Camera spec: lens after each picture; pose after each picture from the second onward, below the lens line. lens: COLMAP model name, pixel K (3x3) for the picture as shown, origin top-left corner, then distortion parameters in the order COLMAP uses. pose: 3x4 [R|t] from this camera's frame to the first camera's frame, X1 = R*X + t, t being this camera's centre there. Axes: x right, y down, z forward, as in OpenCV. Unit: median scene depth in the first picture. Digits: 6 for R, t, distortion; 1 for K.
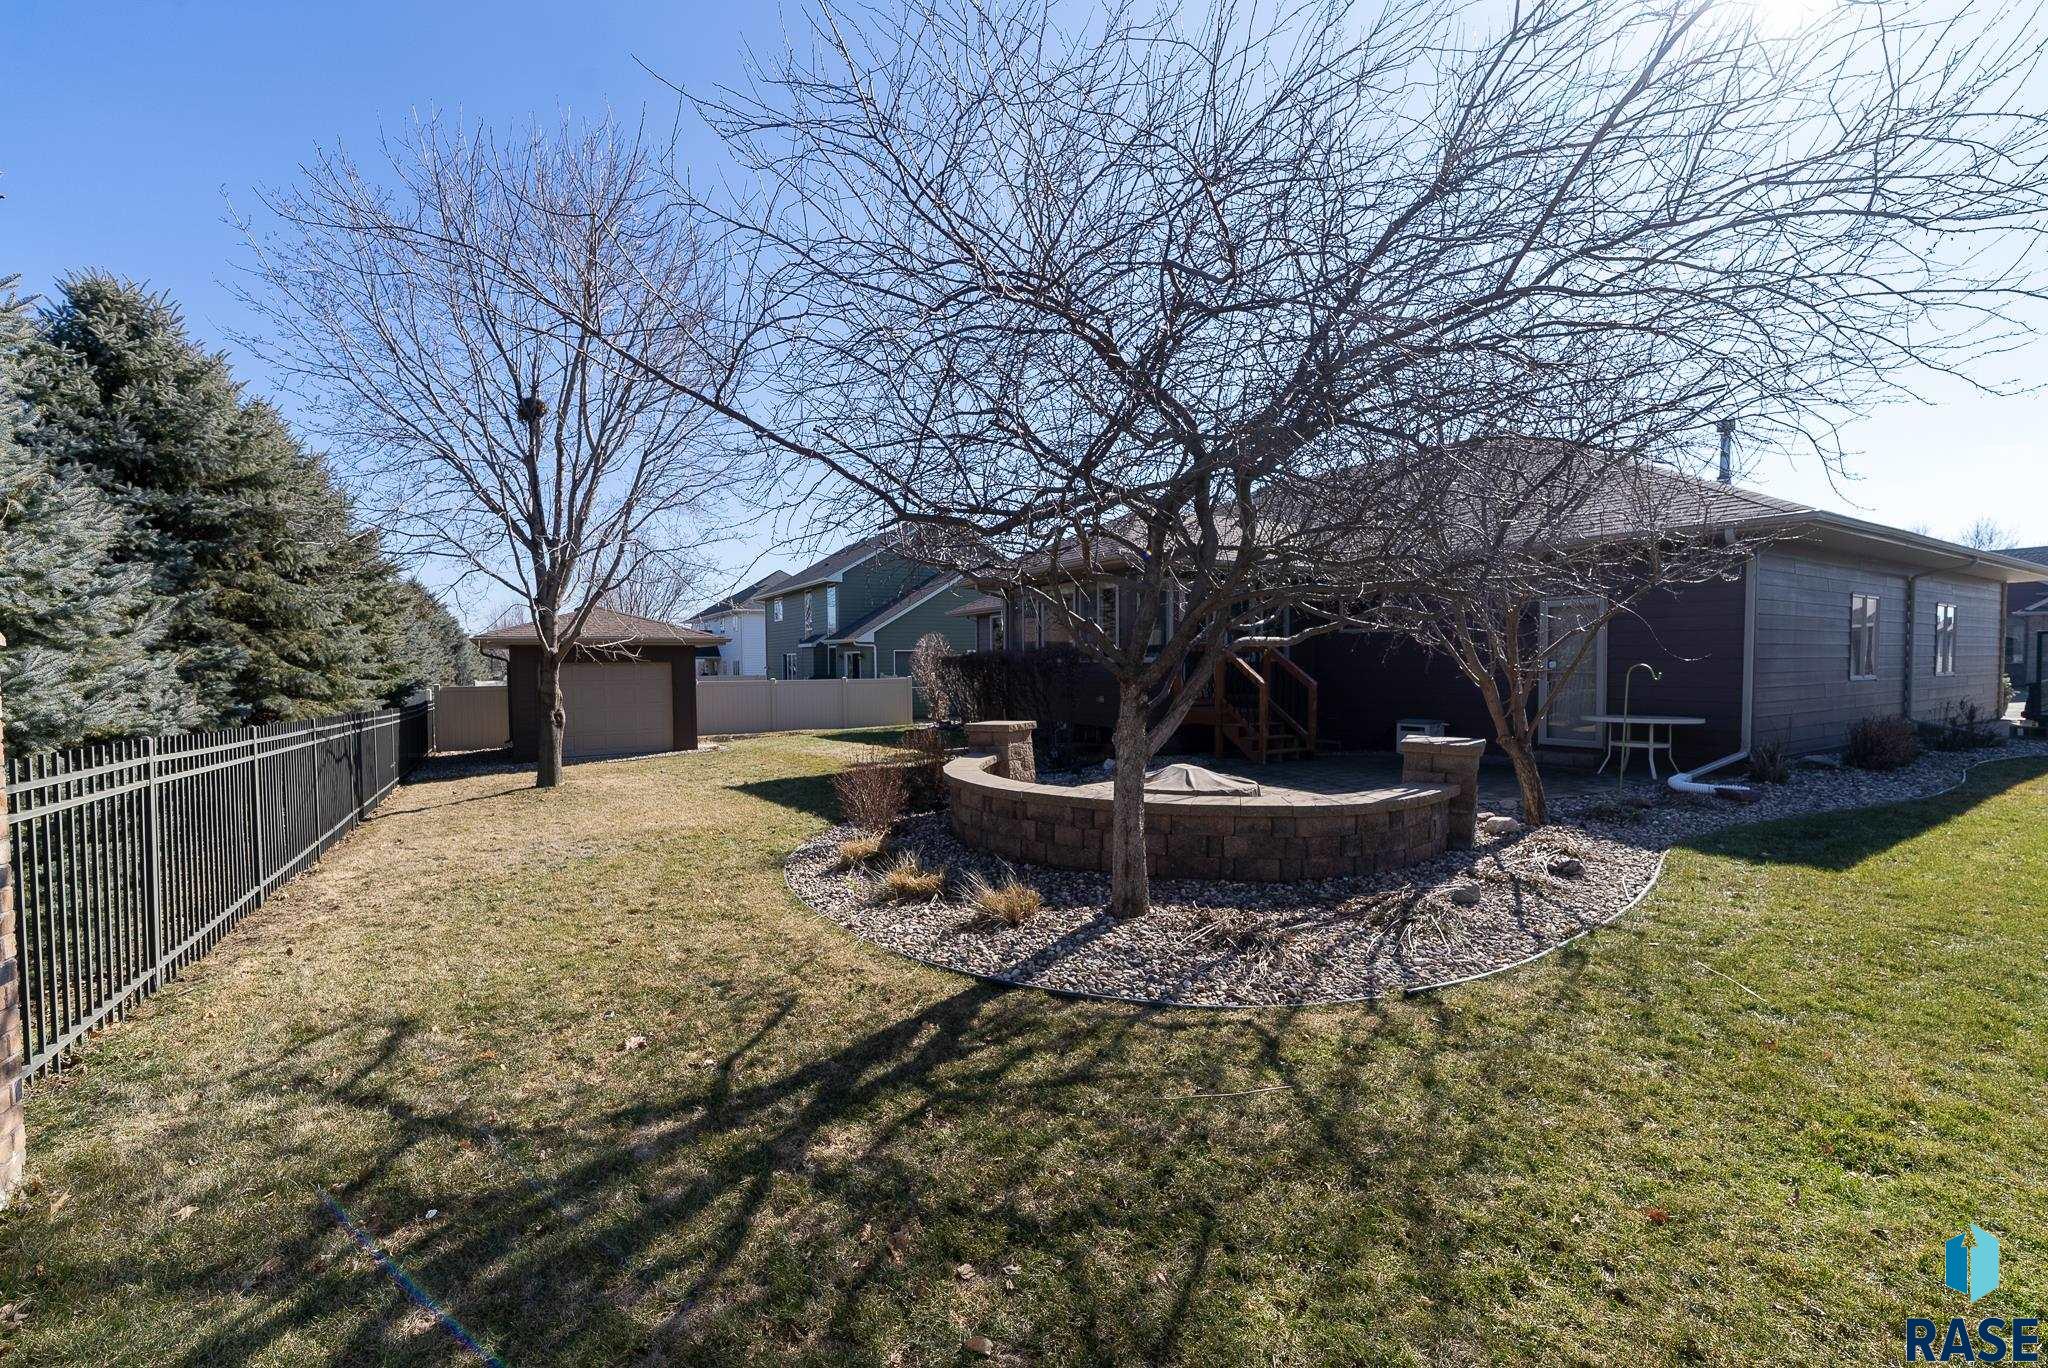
lens RADIAL K [[819.8, 0, 1012.7], [0, 819.8, 681.5], [0, 0, 1]] dist [0.013262, -0.009176]
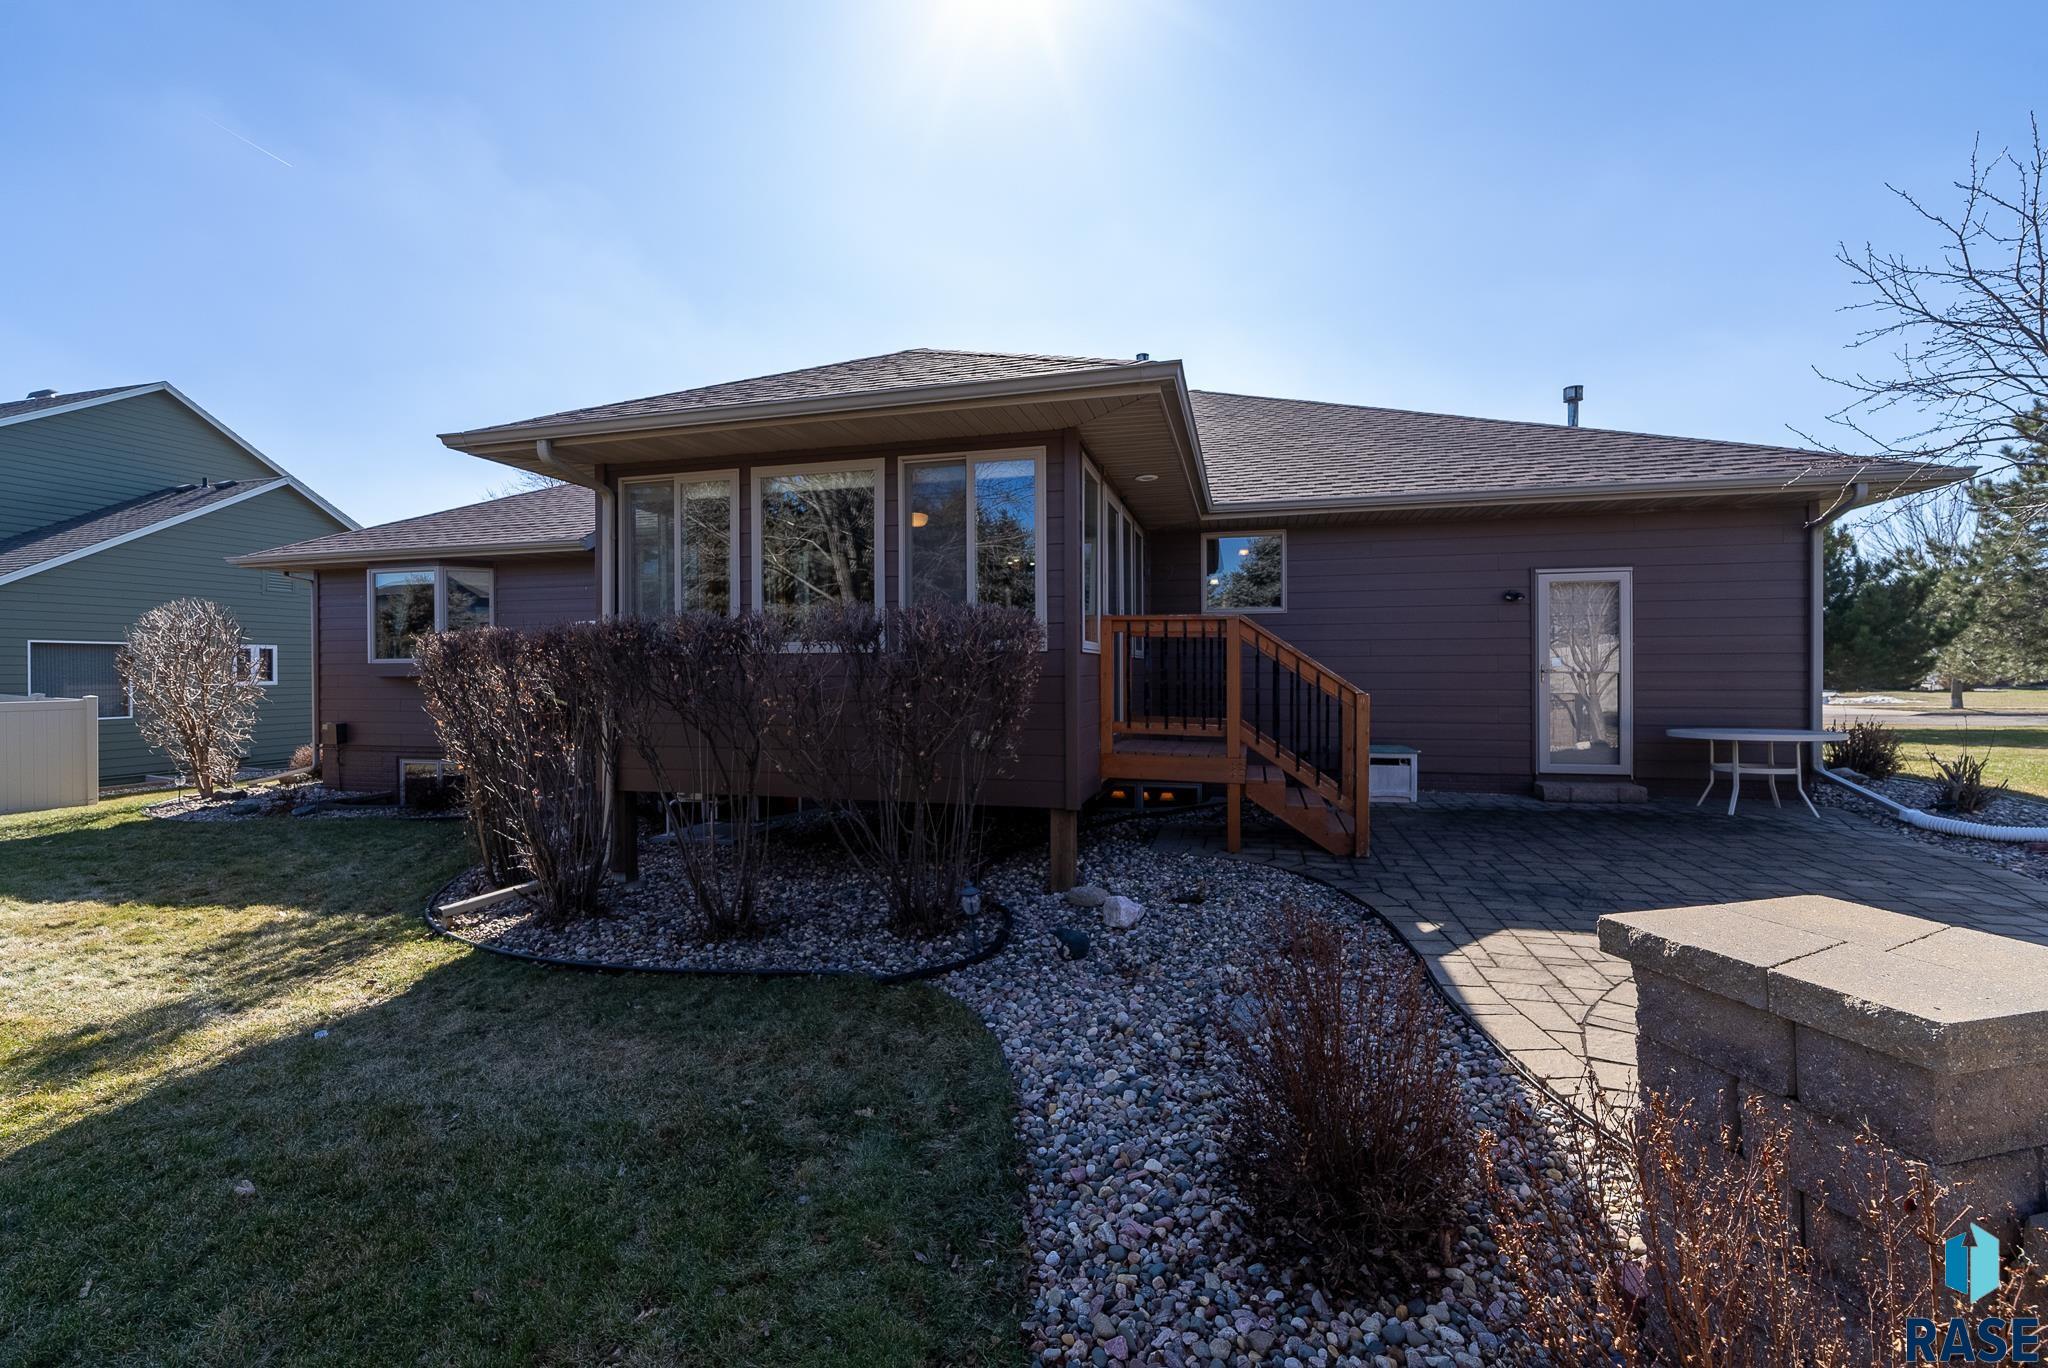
lens RADIAL K [[819.8, 0, 1012.7], [0, 819.8, 681.5], [0, 0, 1]] dist [0.013262, -0.009176]
pose [[0.731292, -0.008151, 0.682015, -0.125146], [0.016178, 0.999855, -0.005397, -0.005177], [-0.681872, 0.014981, 0.731318, 0.583455]]
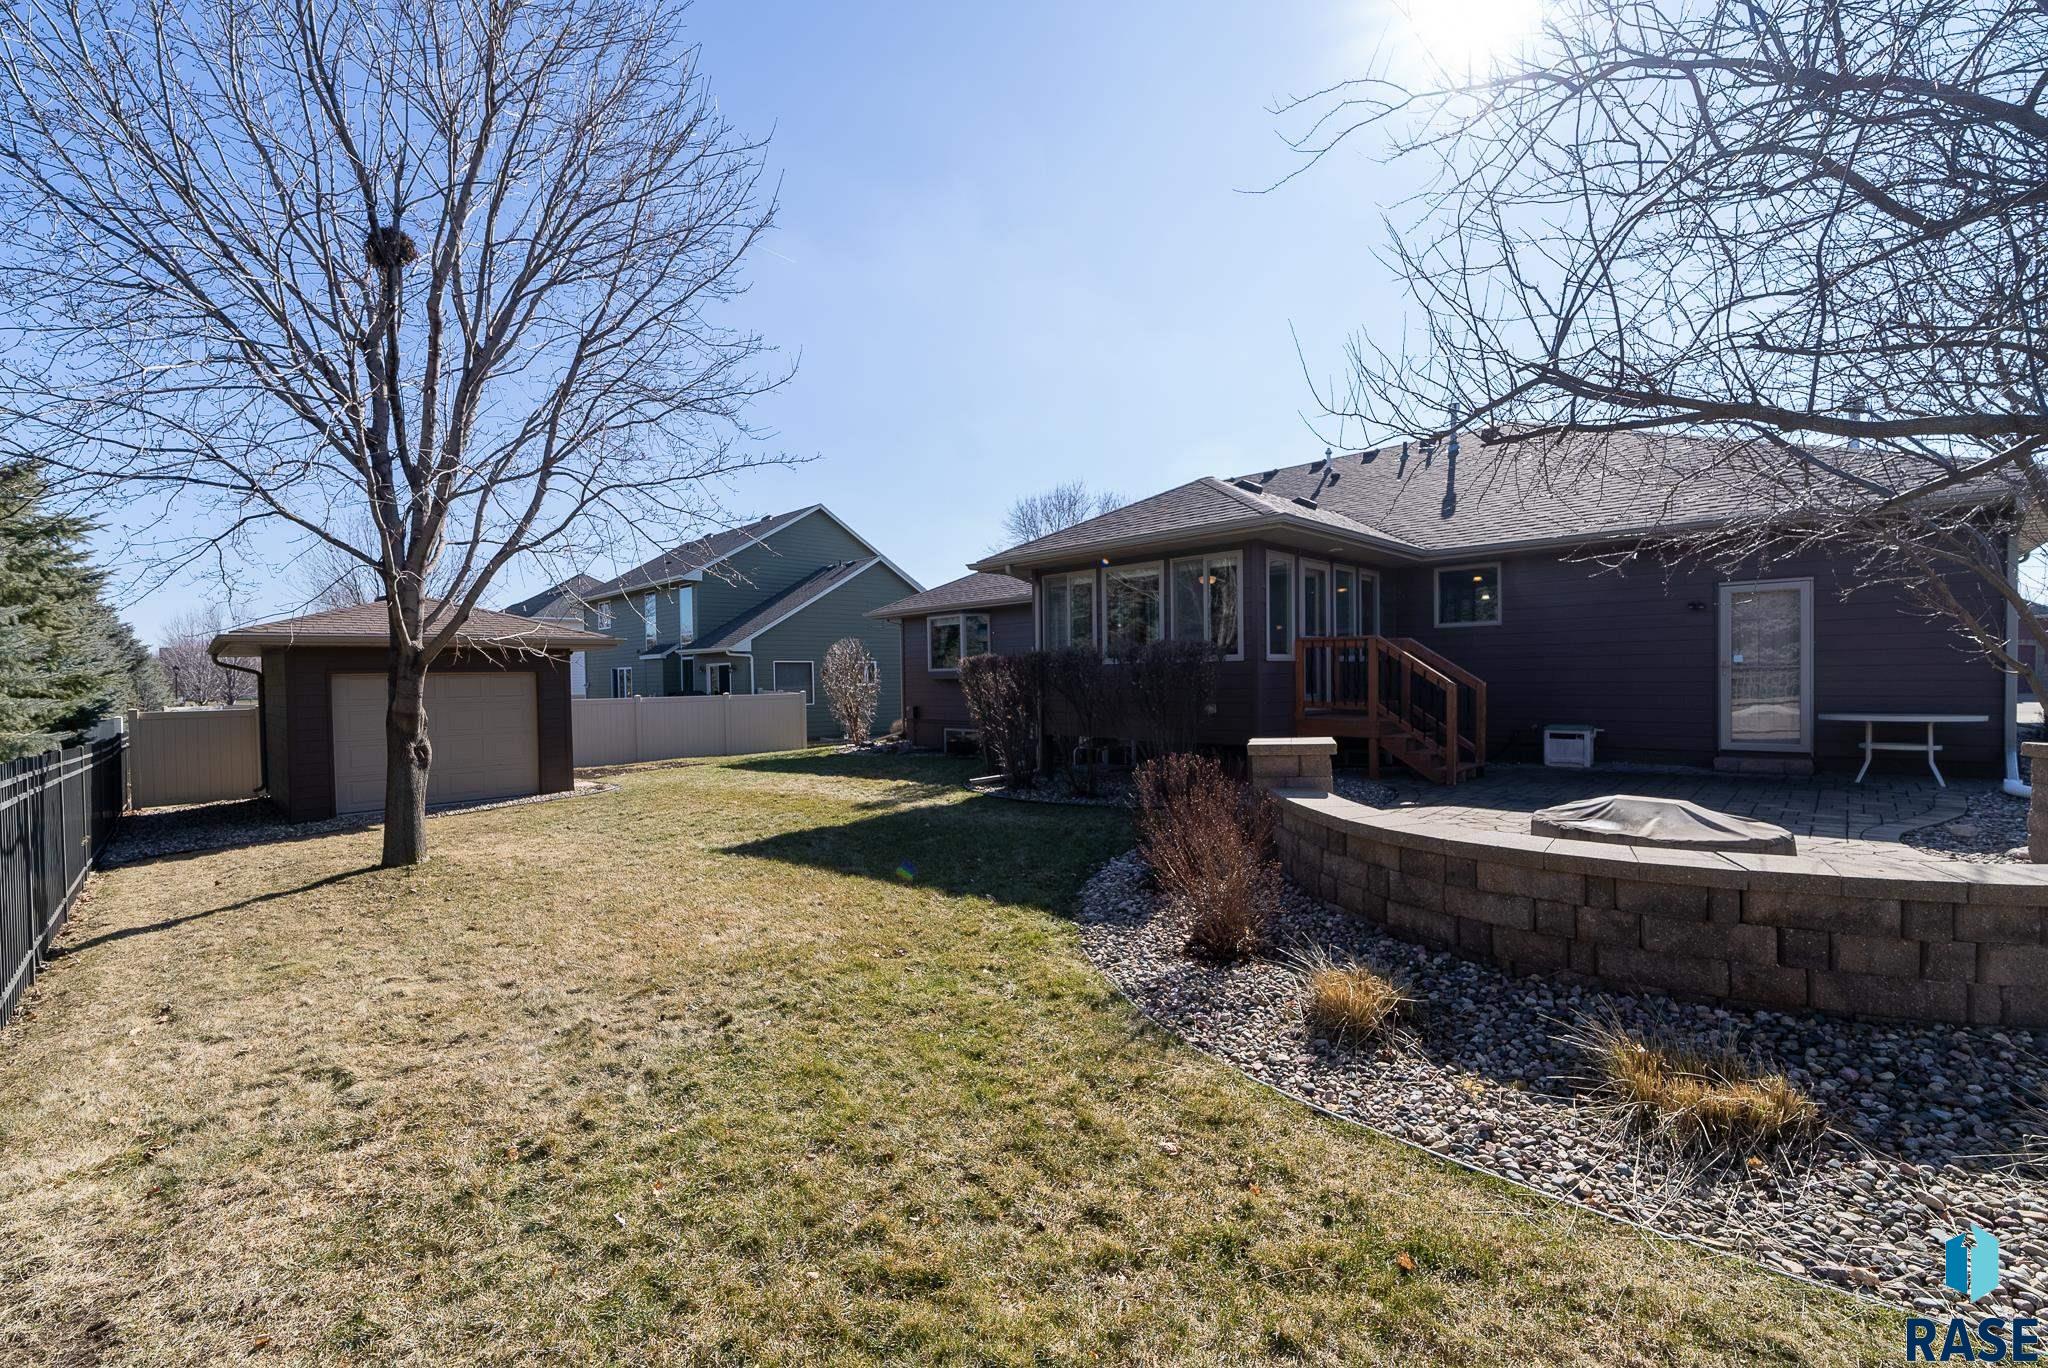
lens RADIAL K [[841.3, 0, 1015.9], [0, 841.3, 676.2], [0, 0, 1]] dist [0.013112, -0.000157]
pose [[0.975875, -0.009264, 0.218132, -0.196333], [0.015075, 0.999574, -0.024991, 0.006820], [-0.217808, 0.027676, 0.975599, 0.211155]]
